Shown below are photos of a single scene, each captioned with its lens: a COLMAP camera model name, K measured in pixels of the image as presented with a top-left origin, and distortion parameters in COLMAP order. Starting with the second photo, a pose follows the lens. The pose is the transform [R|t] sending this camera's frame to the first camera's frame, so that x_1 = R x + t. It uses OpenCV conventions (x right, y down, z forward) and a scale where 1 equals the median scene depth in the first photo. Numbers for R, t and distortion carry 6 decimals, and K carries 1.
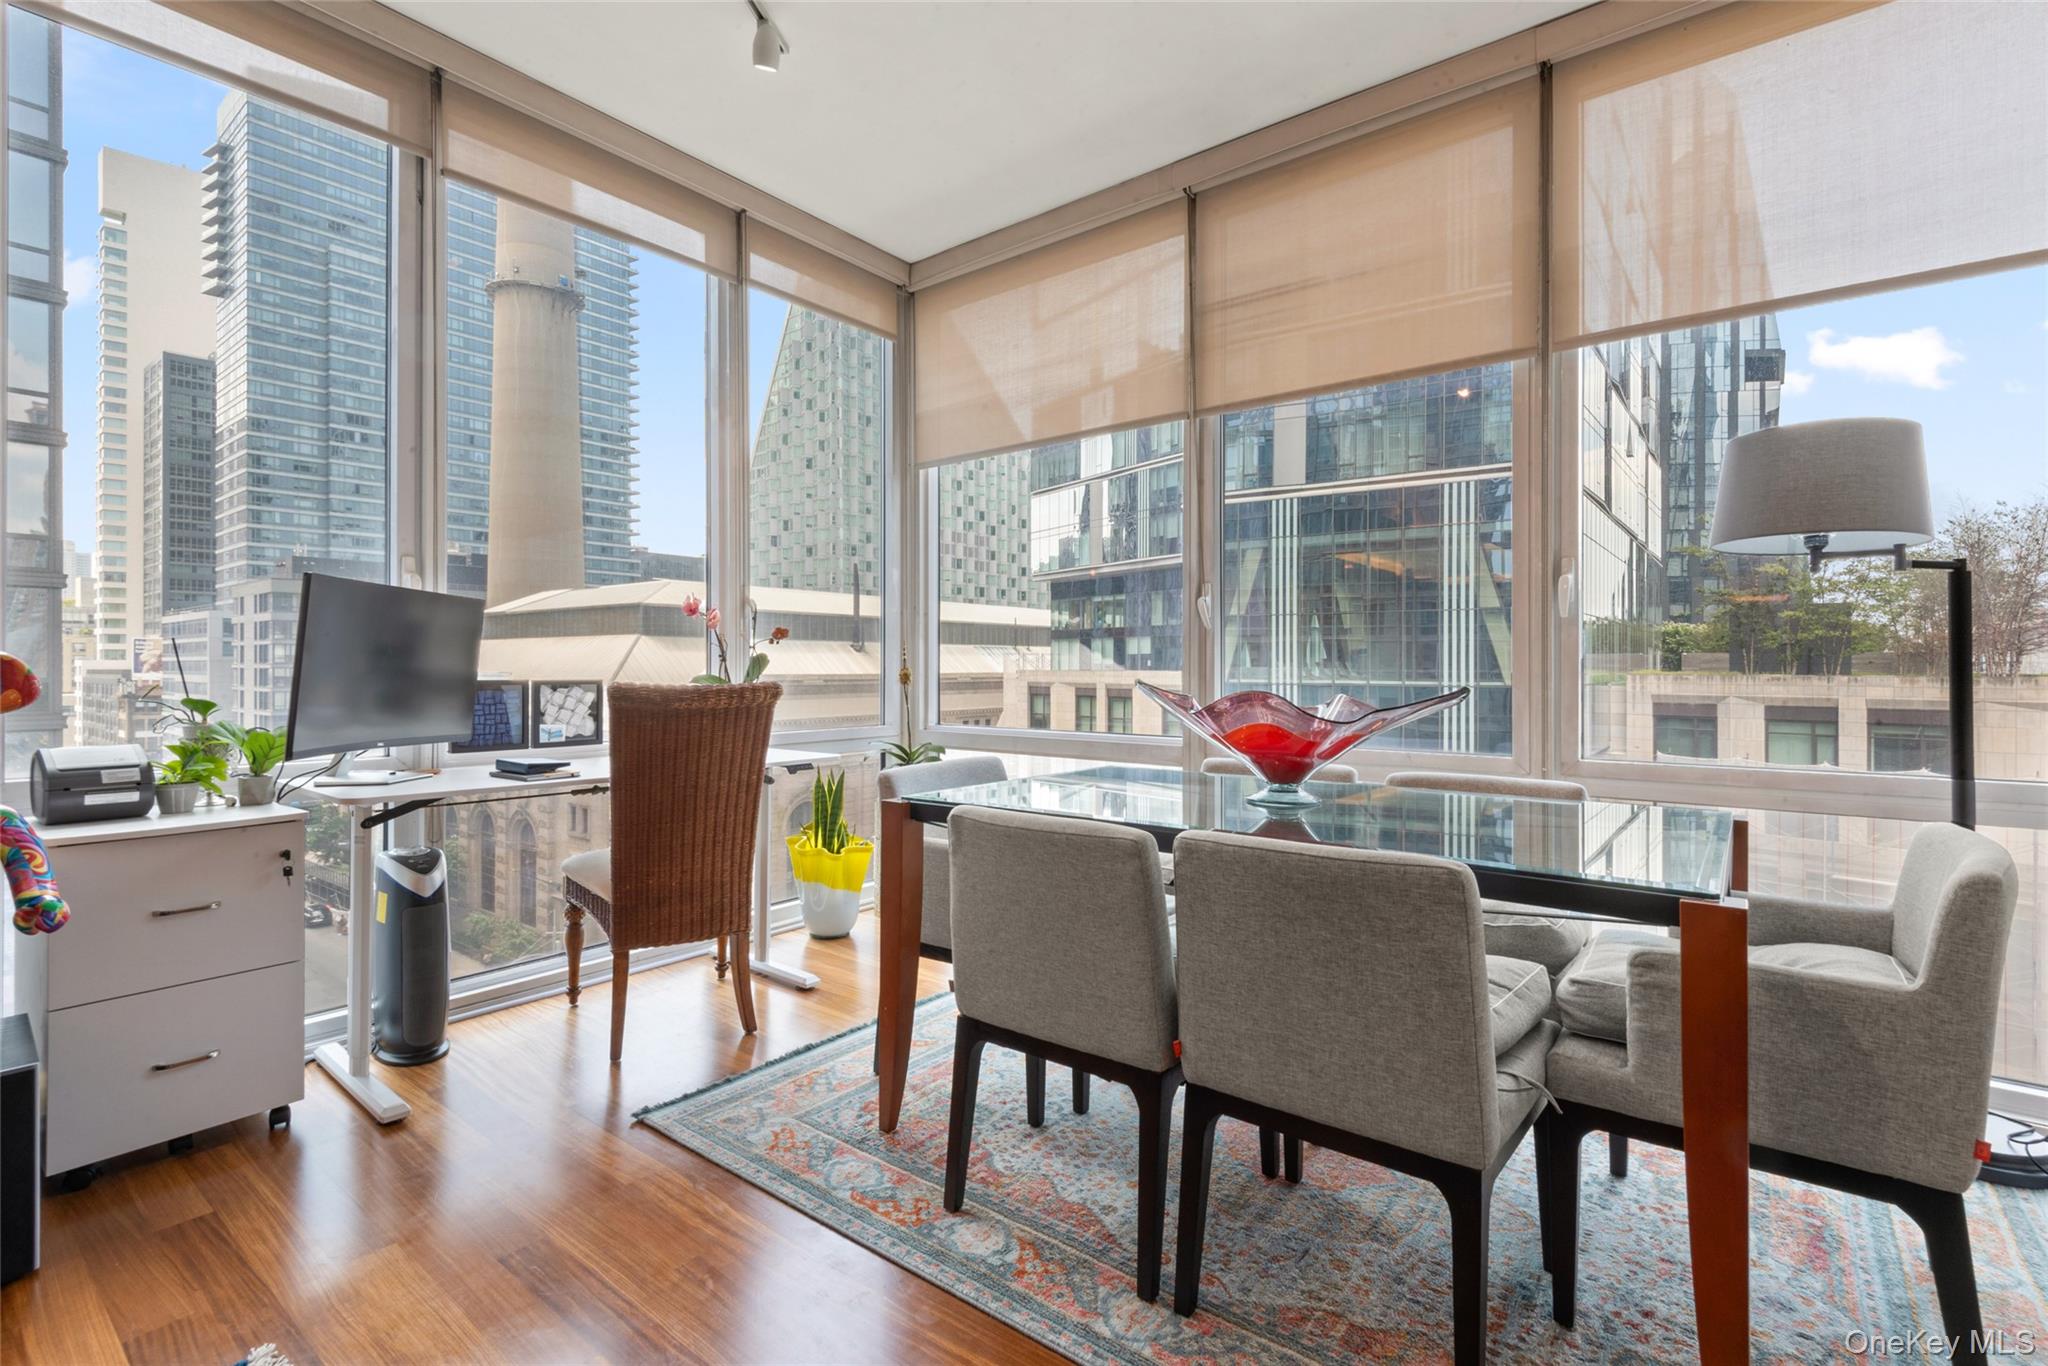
lens RADIAL K [[928.1, 0, 1036.4], [0, 928.1, 658.7], [0, 0, 1]] dist [0.034217, -0.019913]
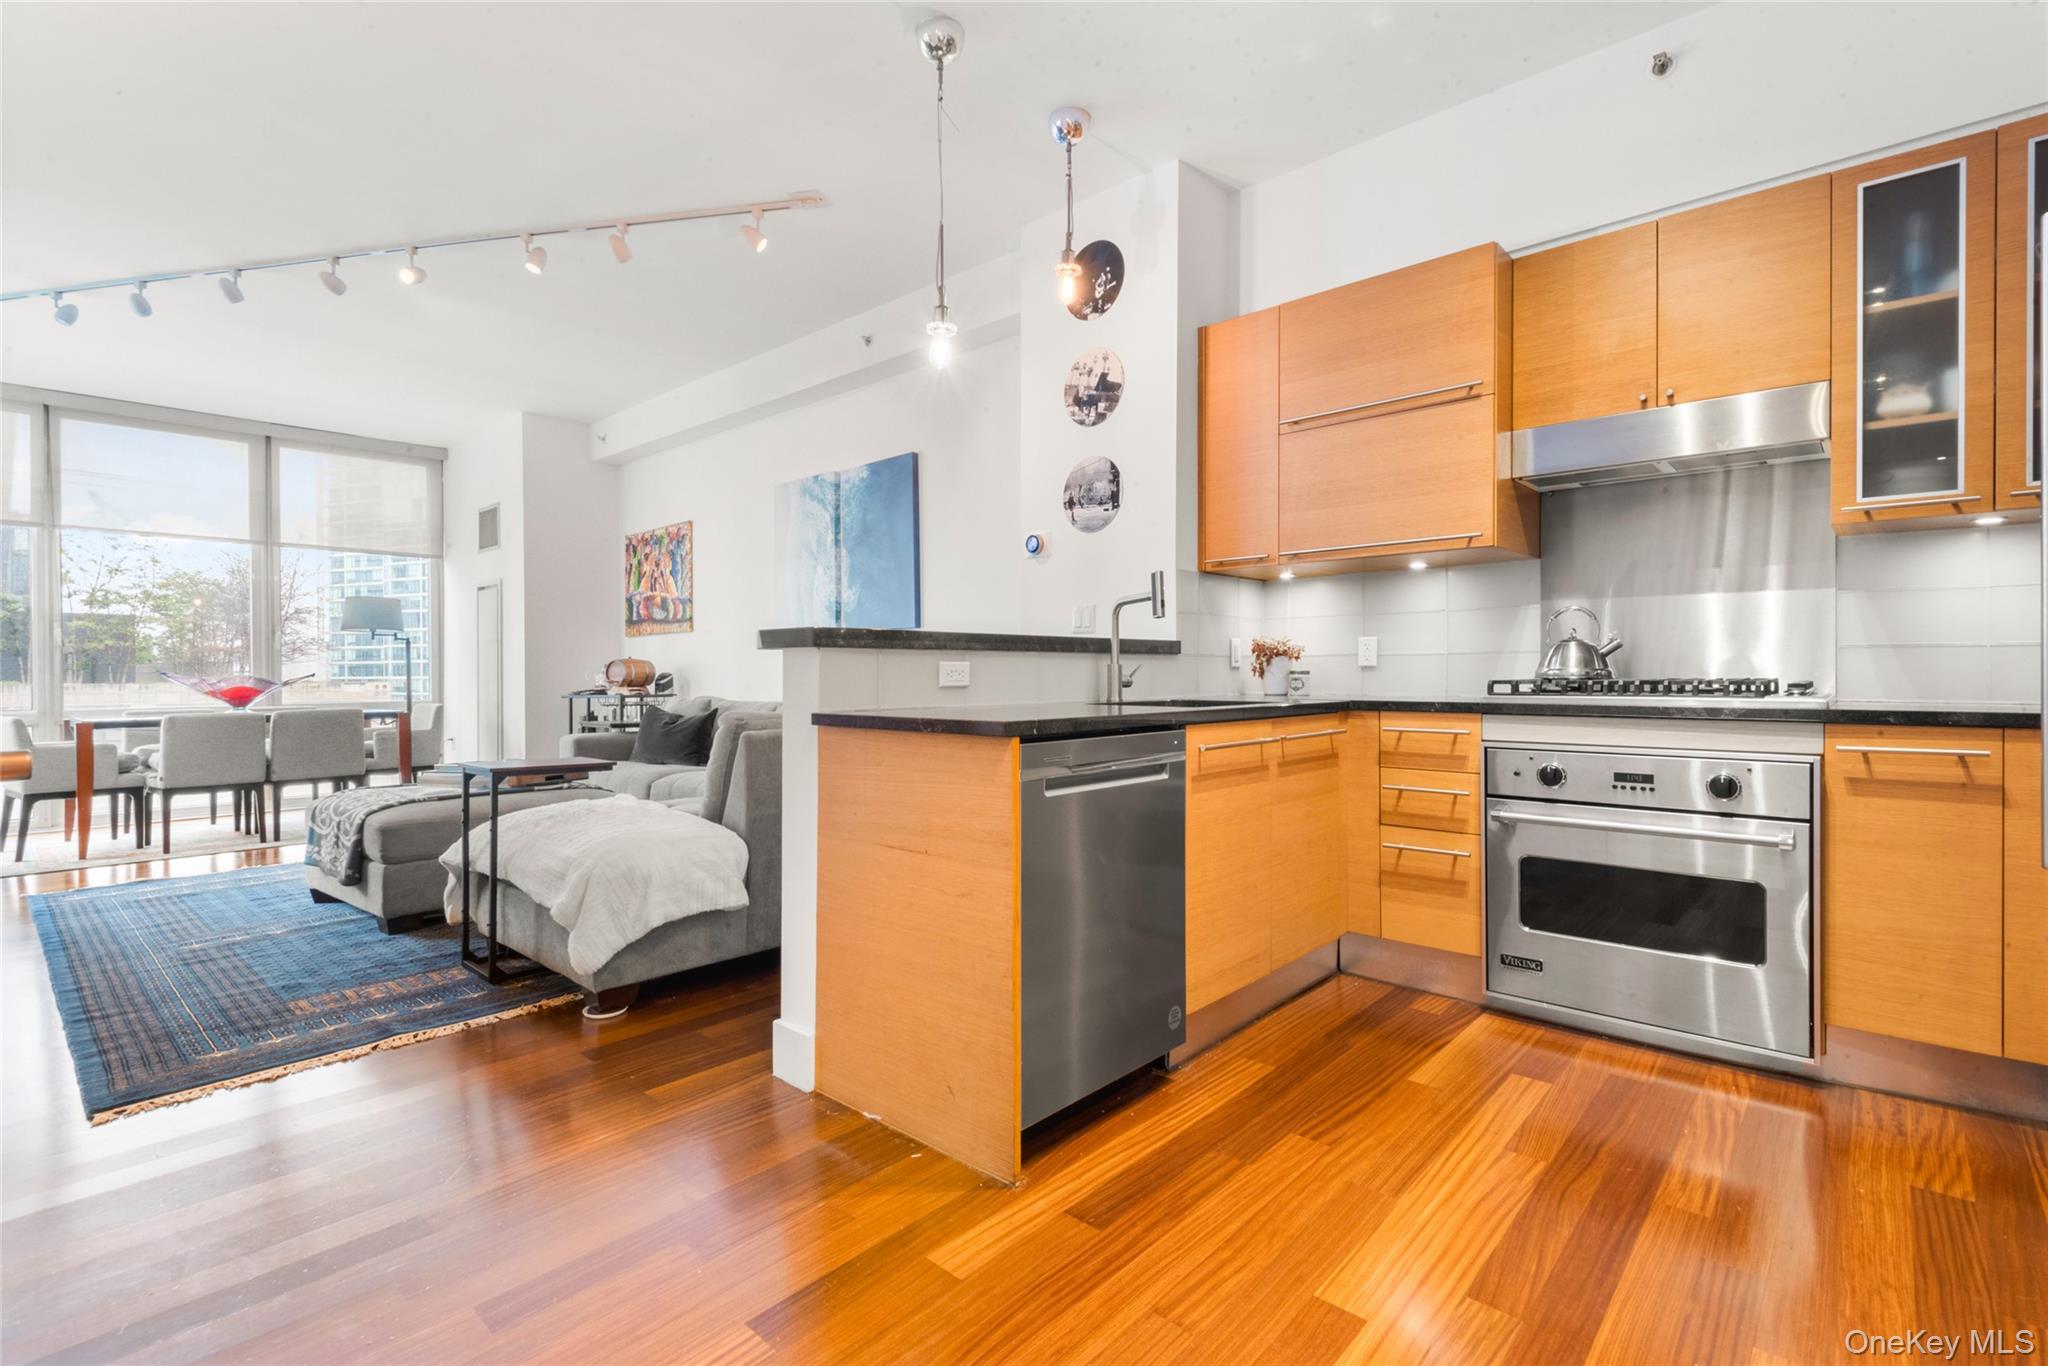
lens RADIAL K [[939.9, 0, 1030.8], [0, 939.9, 677.7], [0, 0, 1]] dist [0.035340, -0.023528]
pose [[0.073124, -0.008053, 0.997290, -0.146765], [-0.001542, 0.999965, 0.008188, 0.000741], [-0.997322, -0.002137, 0.073109, -0.097518]]
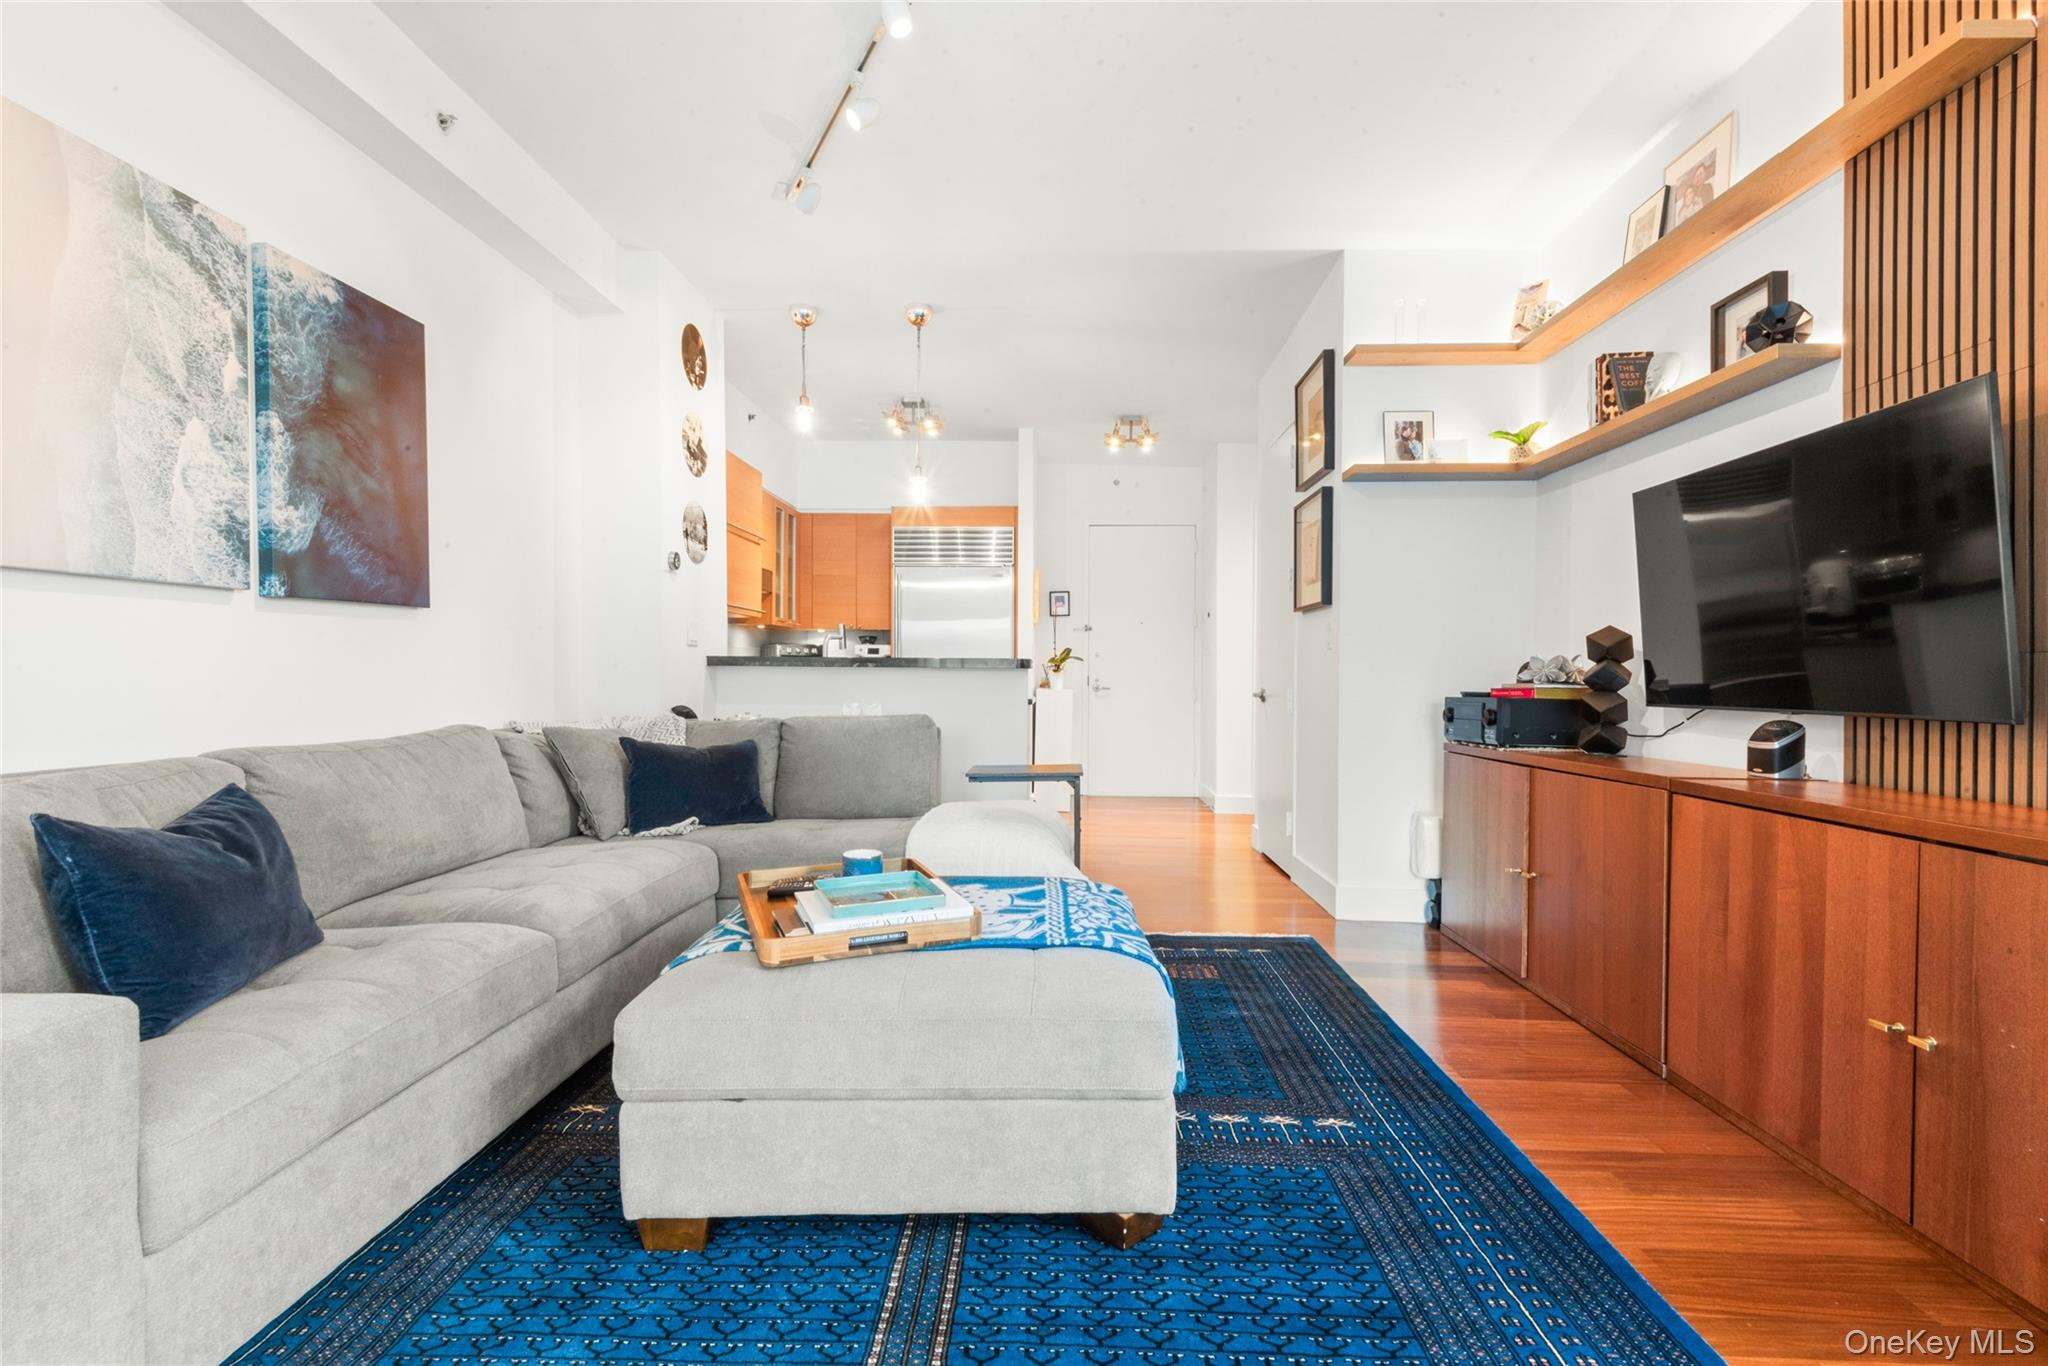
lens RADIAL K [[936.2, 0, 1030.4], [0, 936.2, 682.8], [0, 0, 1]] dist [0.035390, -0.022653]
pose [[-0.810358, -0.001181, -0.585934, -0.001677], [-0.004101, 0.999985, 0.003657, 0.000941], [0.585921, 0.005367, -0.810350, 0.035166]]
